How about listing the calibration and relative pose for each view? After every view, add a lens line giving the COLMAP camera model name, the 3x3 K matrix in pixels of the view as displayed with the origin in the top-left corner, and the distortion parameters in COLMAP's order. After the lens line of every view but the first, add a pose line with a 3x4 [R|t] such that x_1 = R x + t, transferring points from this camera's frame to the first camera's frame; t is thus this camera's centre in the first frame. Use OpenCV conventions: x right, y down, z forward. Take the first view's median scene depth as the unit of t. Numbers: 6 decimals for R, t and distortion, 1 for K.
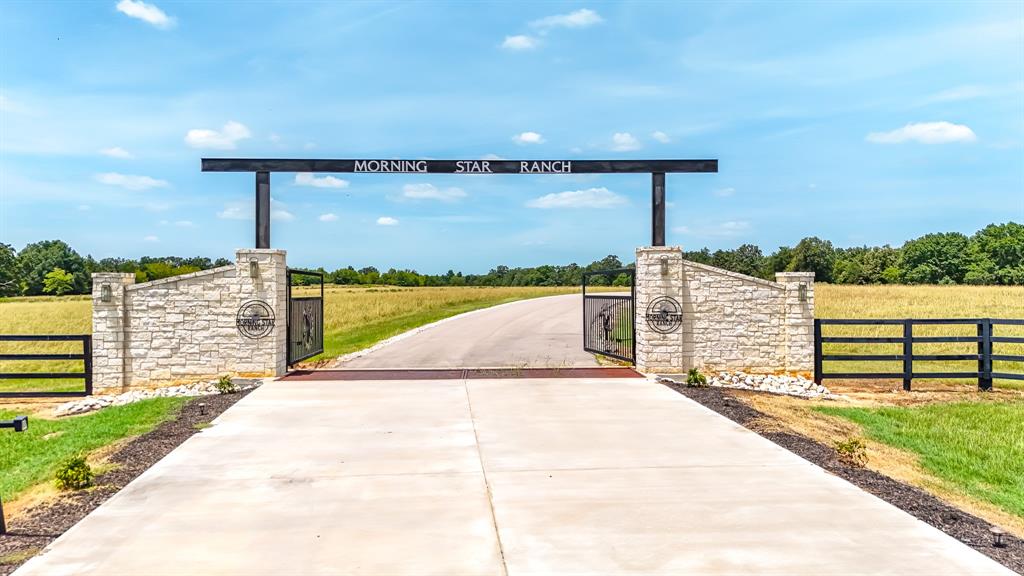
lens RADIAL K [[751.4, 0, 512.0], [0, 751.4, 288.0], [0, 0, 1]] dist [0.083752, -0.093902]
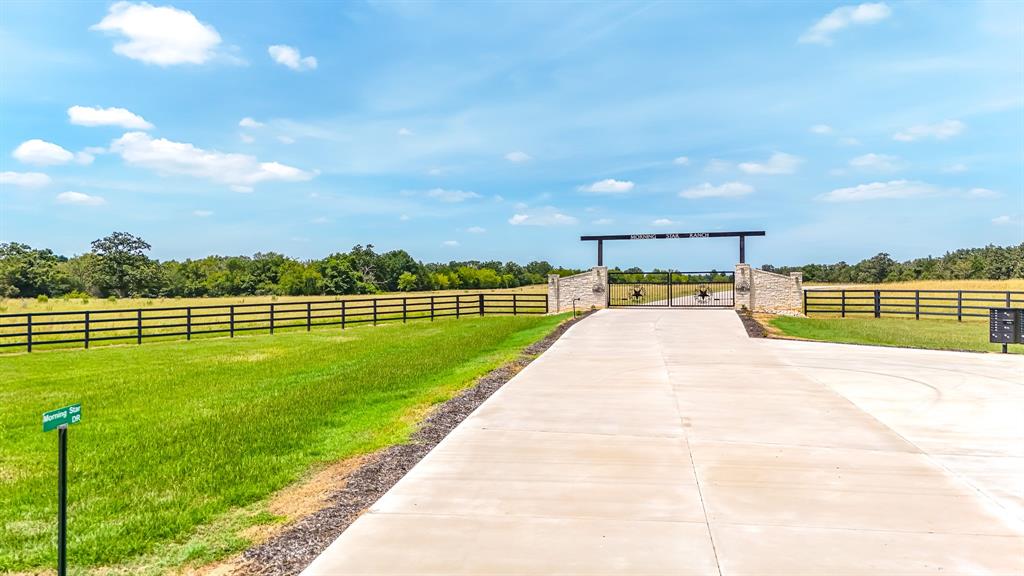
lens RADIAL K [[769.5, 0, 487.1], [0, 769.5, 287.7], [0, 0, 1]] dist [0.005845, -0.001389]
pose [[0.929551, -0.000034, -0.368695, 0.367056], [-0.000211, 1.000000, -0.000624, 0.035731], [0.368695, 0.000658, 0.929550, -1.948055]]
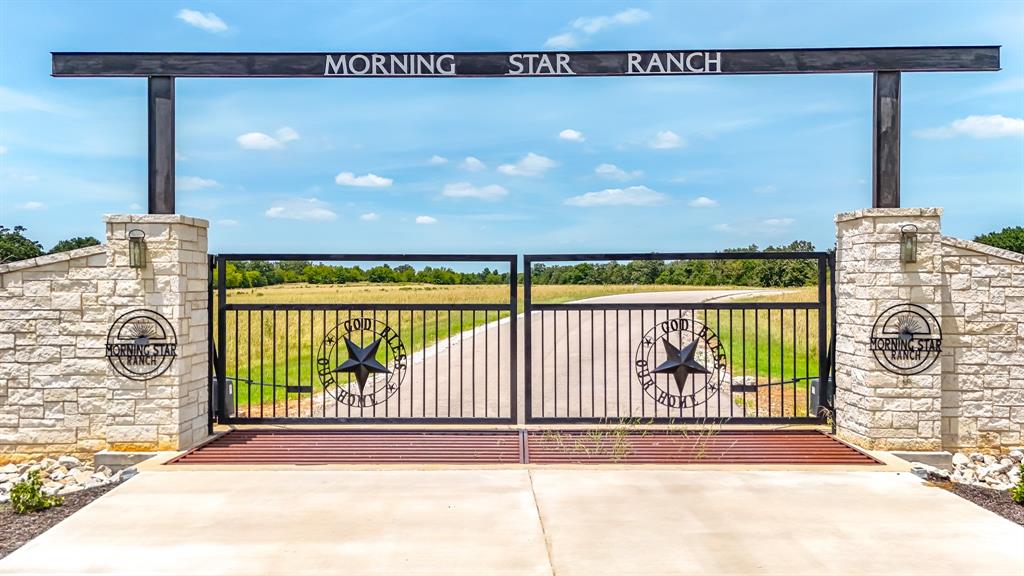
lens RADIAL K [[760.5, 0, 512.0], [0, 760.5, 288.0], [0, 0, 1]] dist [0.100210, -0.193881]
pose [[0.998938, 0.001430, -0.046050, -0.046167], [-0.001325, 0.999996, 0.002307, -0.000584], [0.046053, -0.002244, 0.998936, 0.446246]]
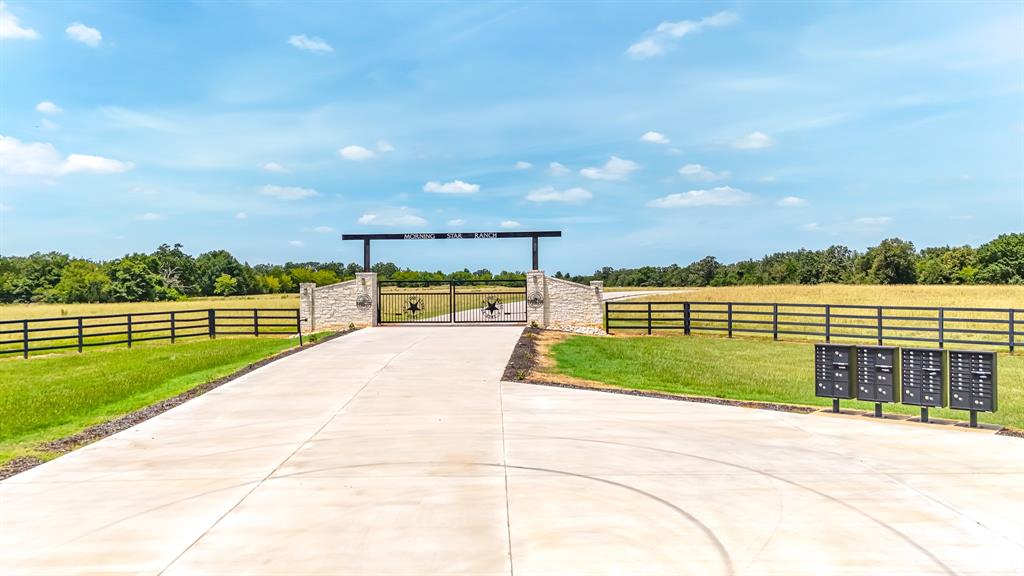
lens RADIAL K [[760.5, 0, 512.0], [0, 760.5, 288.0], [0, 0, 1]] dist [0.100210, -0.193881]
pose [[0.987247, -0.004392, -0.159134, 0.490154], [0.004271, 0.999990, -0.001103, 0.001214], [0.159137, 0.000409, 0.987256, -1.260880]]
